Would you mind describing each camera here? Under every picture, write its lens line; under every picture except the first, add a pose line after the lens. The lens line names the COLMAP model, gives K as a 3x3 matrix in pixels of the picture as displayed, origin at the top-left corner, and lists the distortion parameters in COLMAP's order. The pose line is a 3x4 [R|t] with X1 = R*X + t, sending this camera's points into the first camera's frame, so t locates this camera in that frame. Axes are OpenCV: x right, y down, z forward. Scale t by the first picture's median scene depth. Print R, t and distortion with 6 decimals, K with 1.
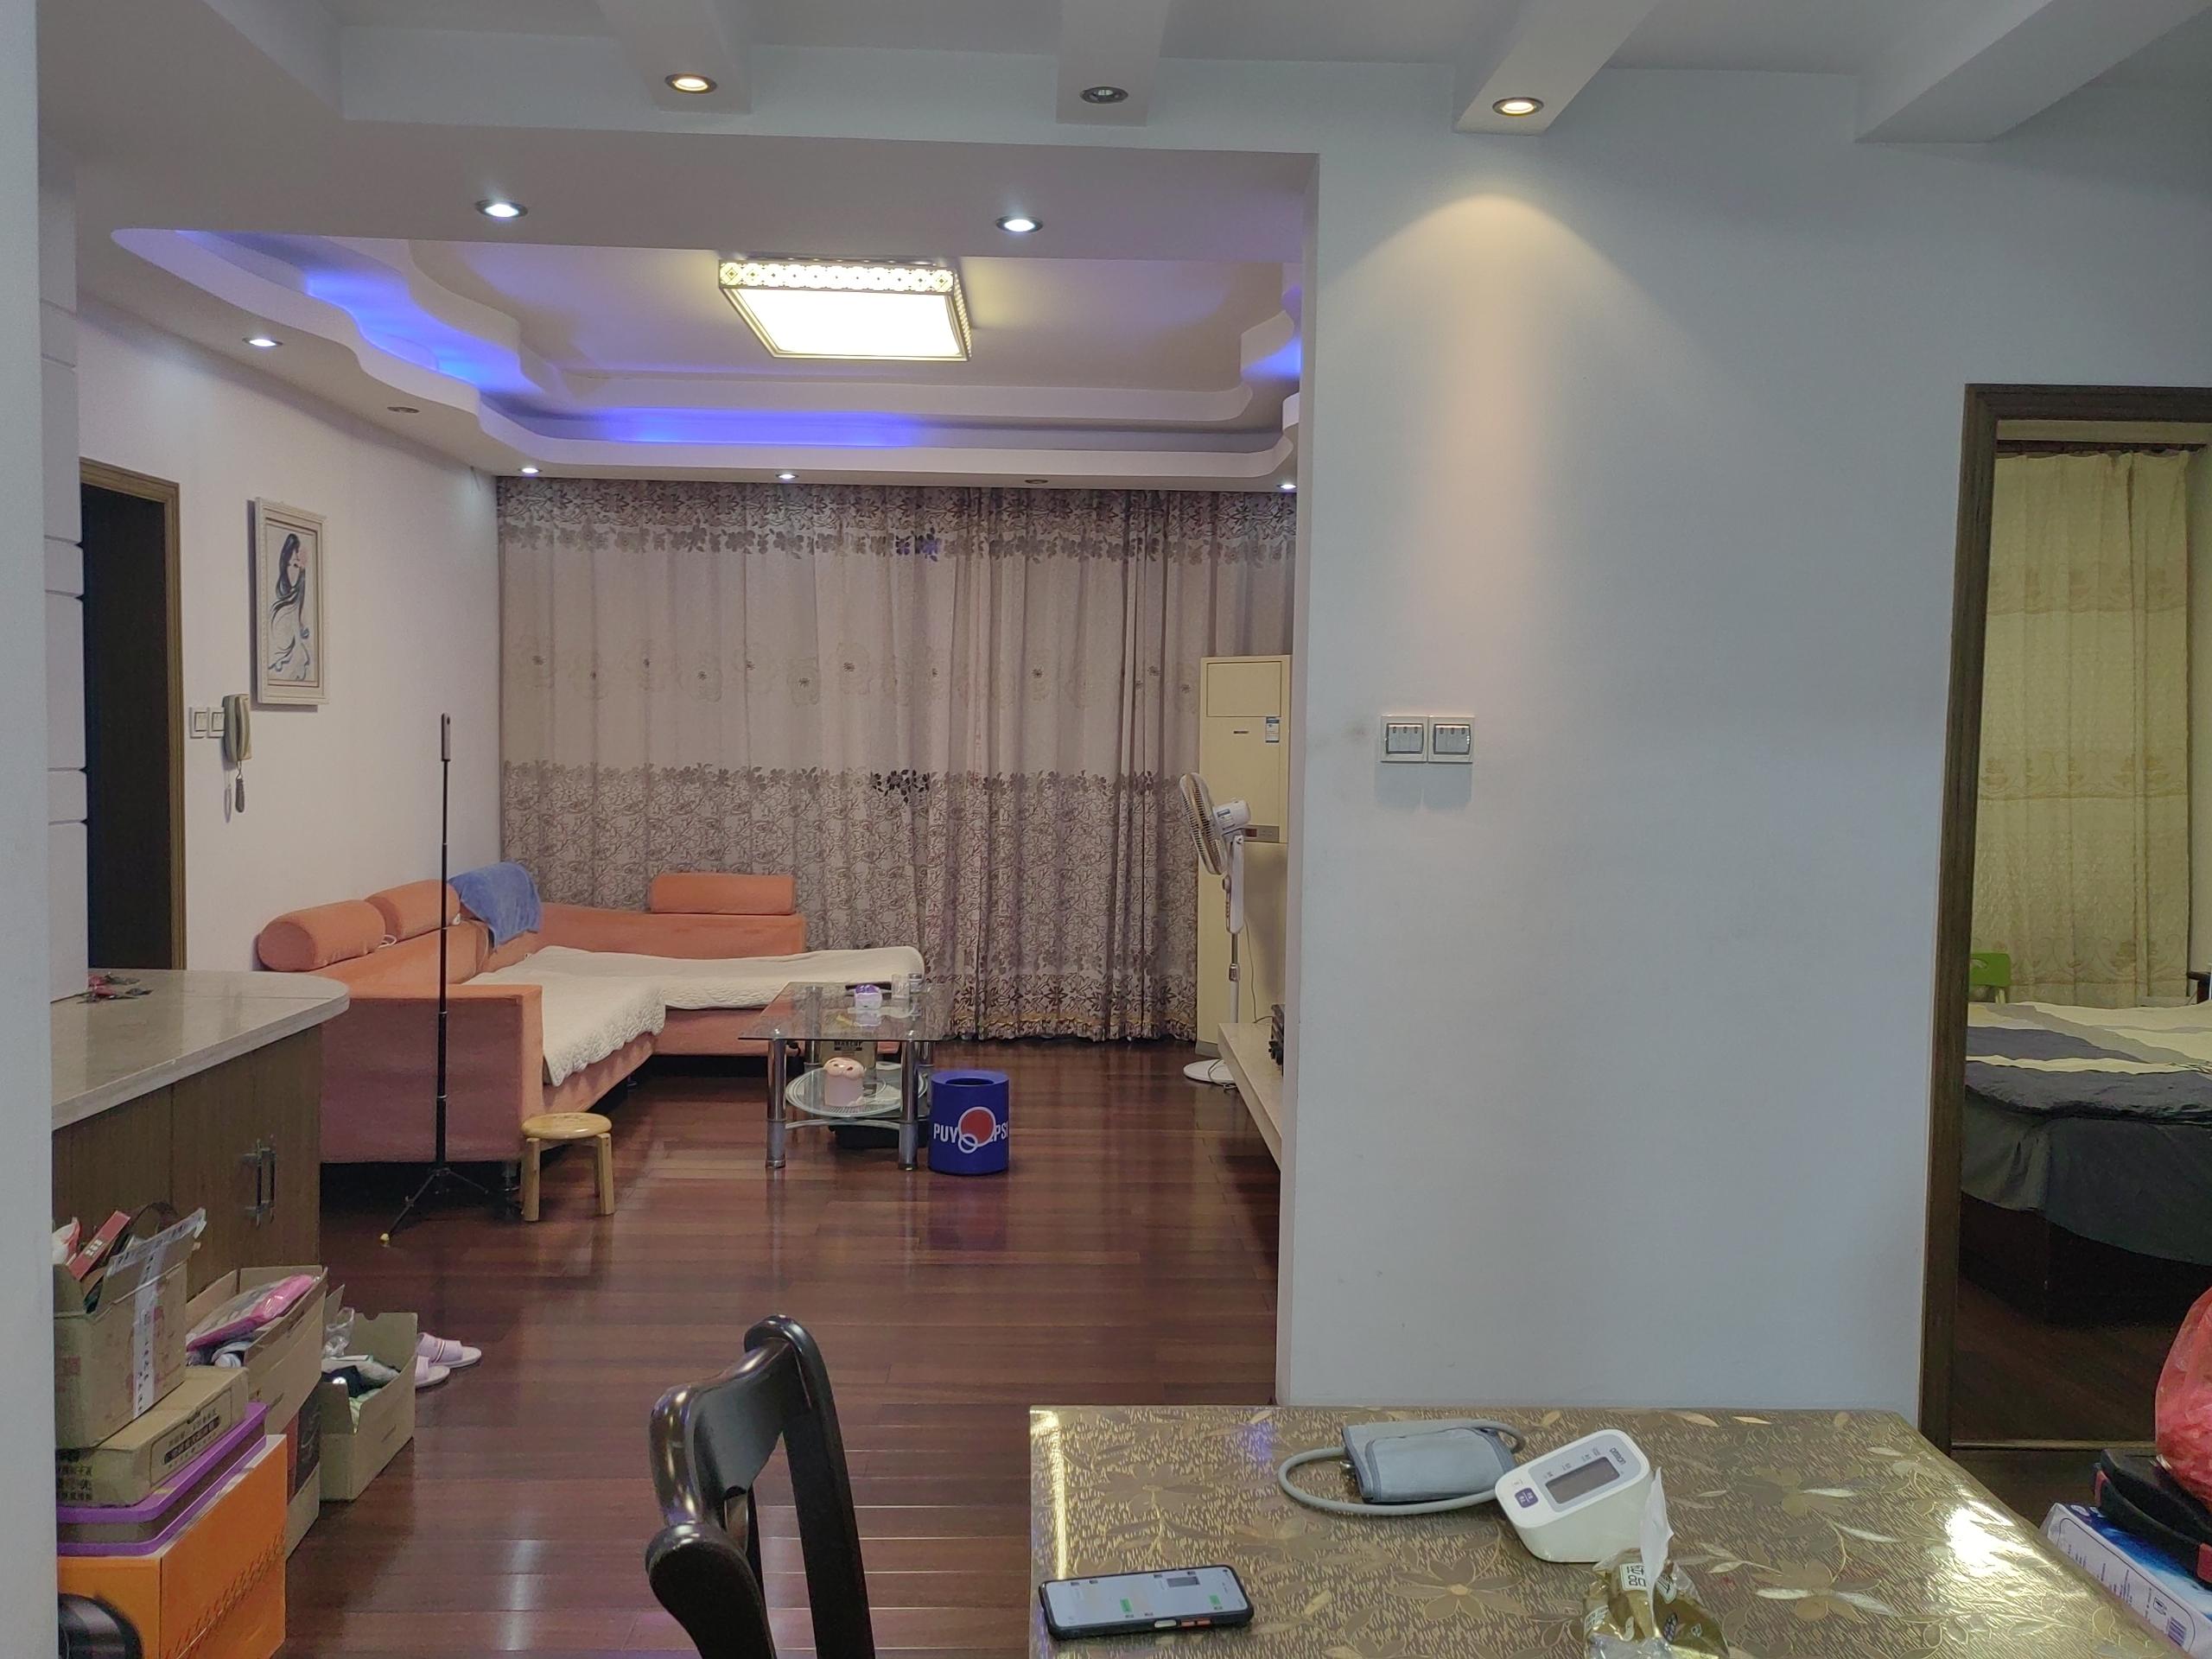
lens RADIAL K [[1783.7, 0, 1106.0], [0, 1783.7, 829.5], [0, 0, 1]] dist [-0.006074, 0.112660]
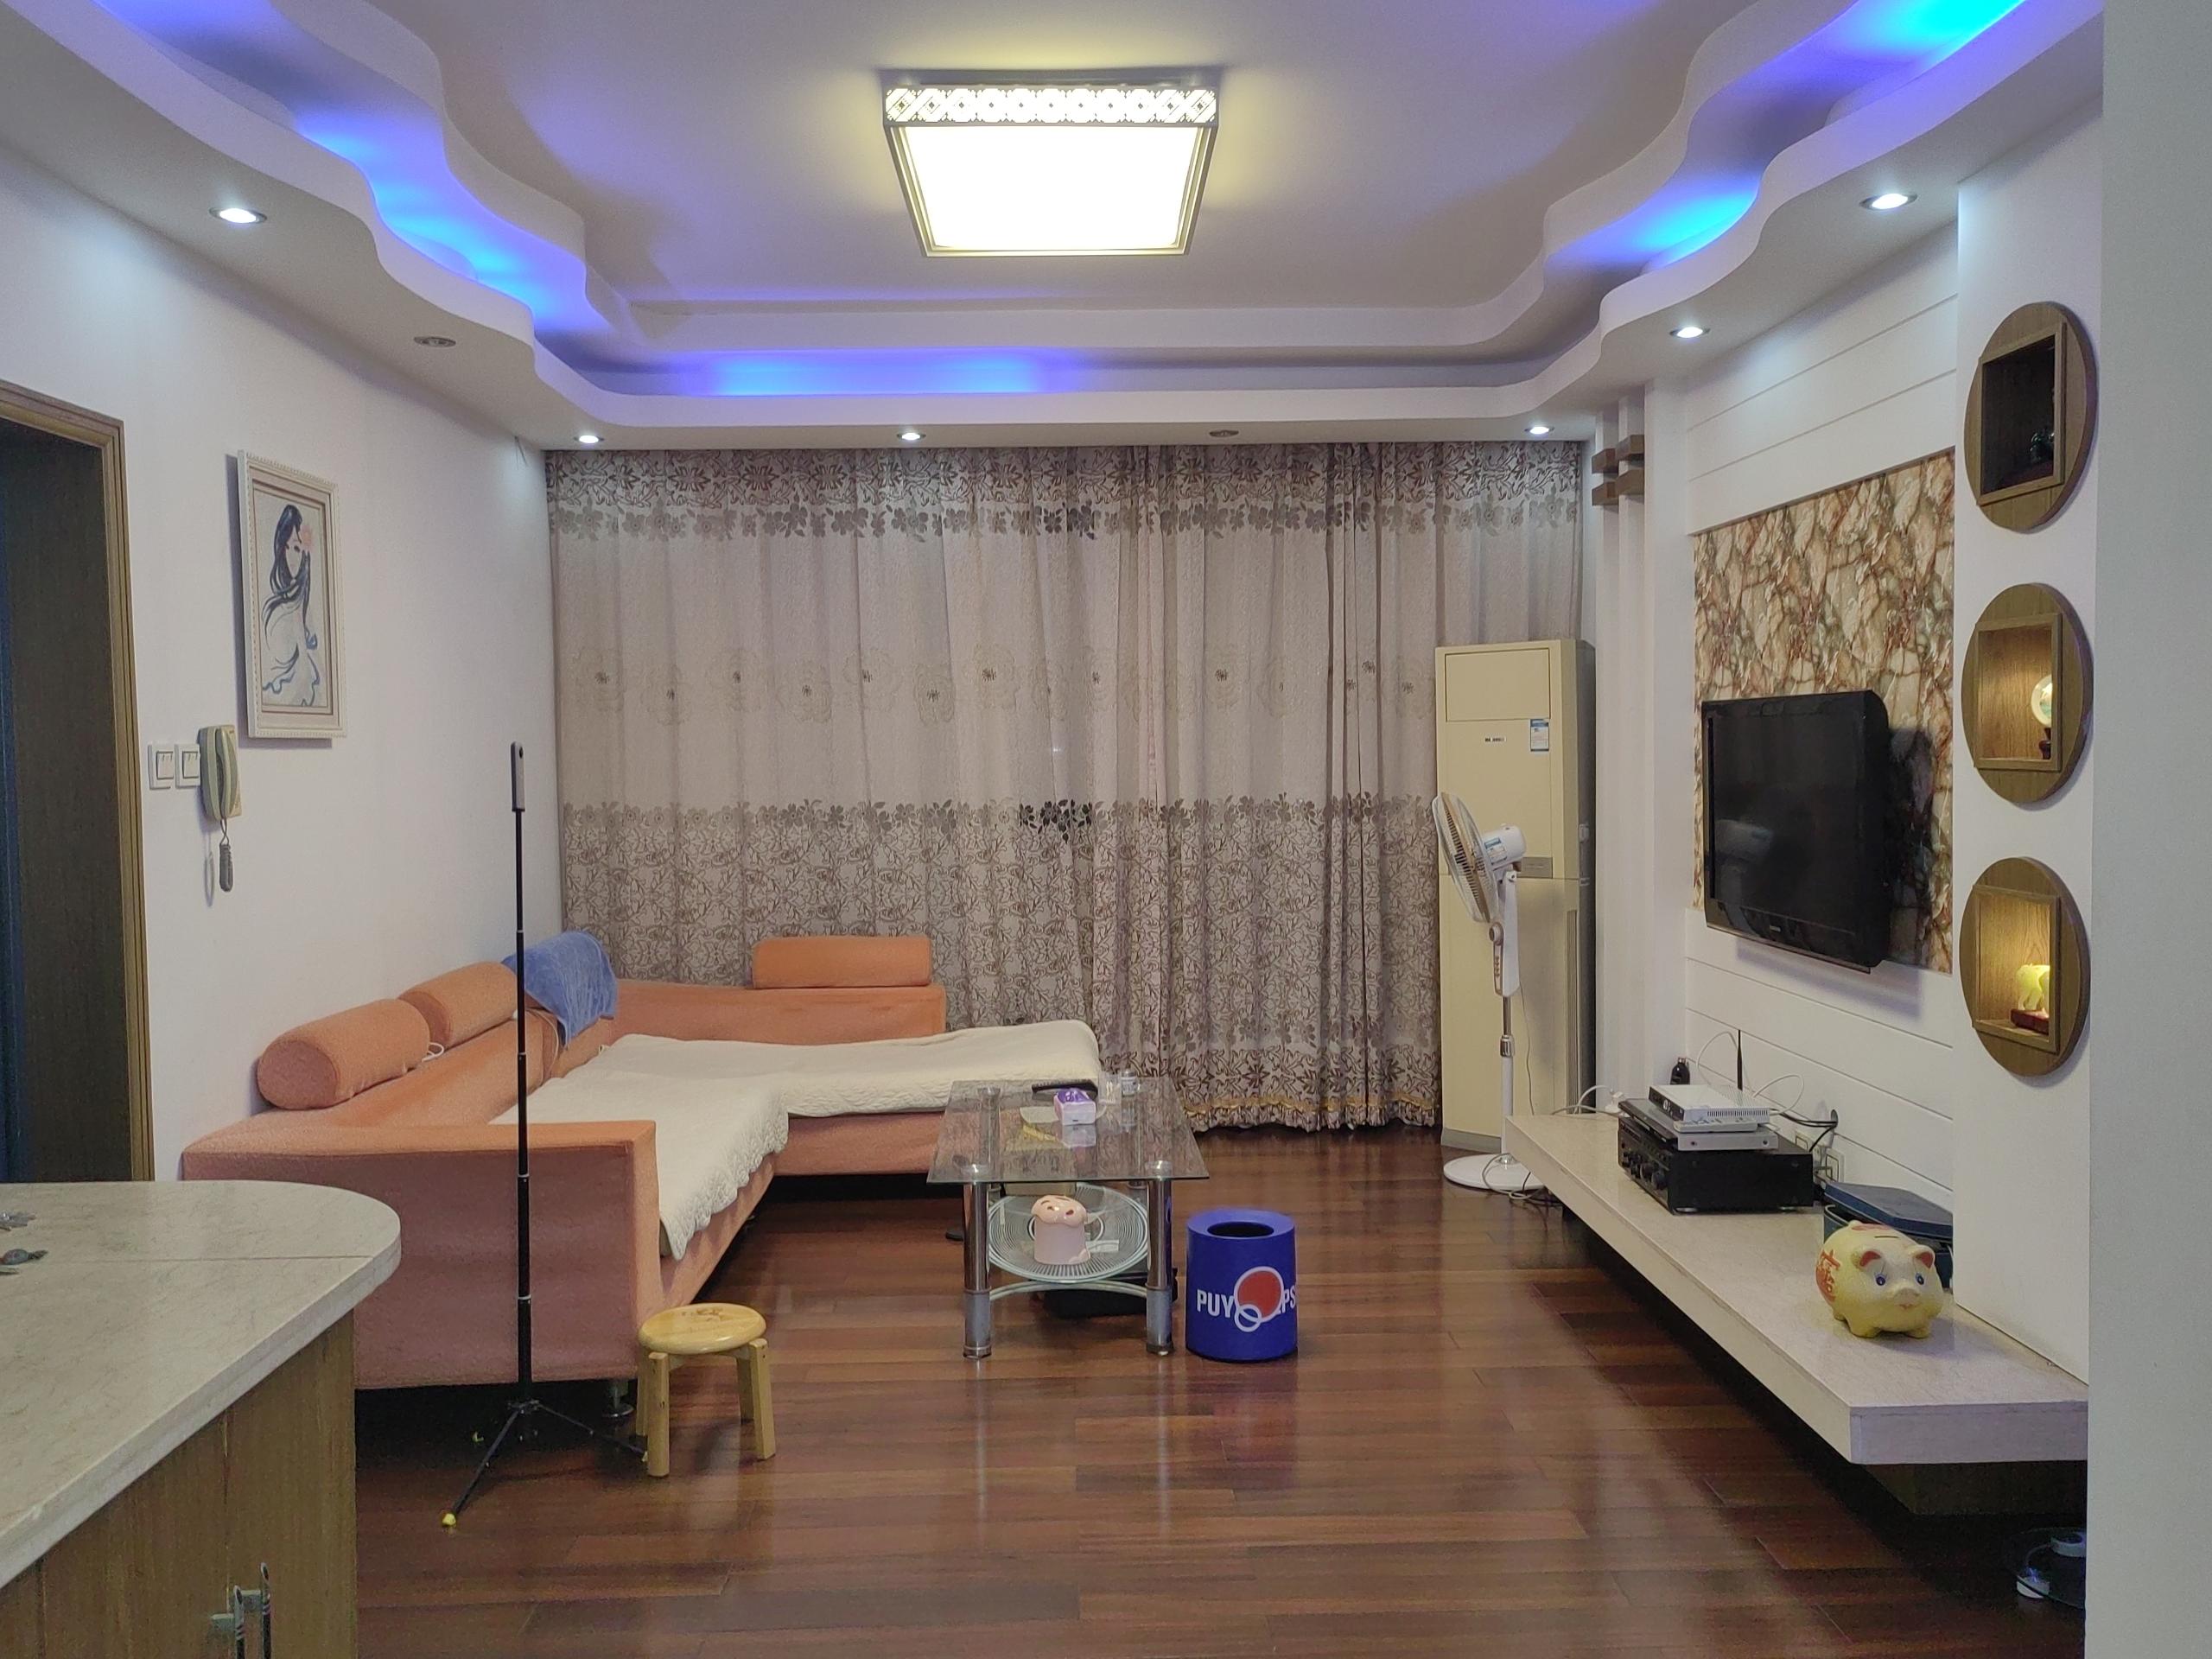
lens RADIAL K [[1770.9, 0, 1106.0], [0, 1770.9, 829.5], [0, 0, 1]] dist [0.004920, 0.100495]
pose [[0.999531, -0.030414, -0.003444, -0.091050], [0.030374, 0.999477, -0.011129, -0.010729], [0.003781, 0.011019, 0.999932, 0.203447]]
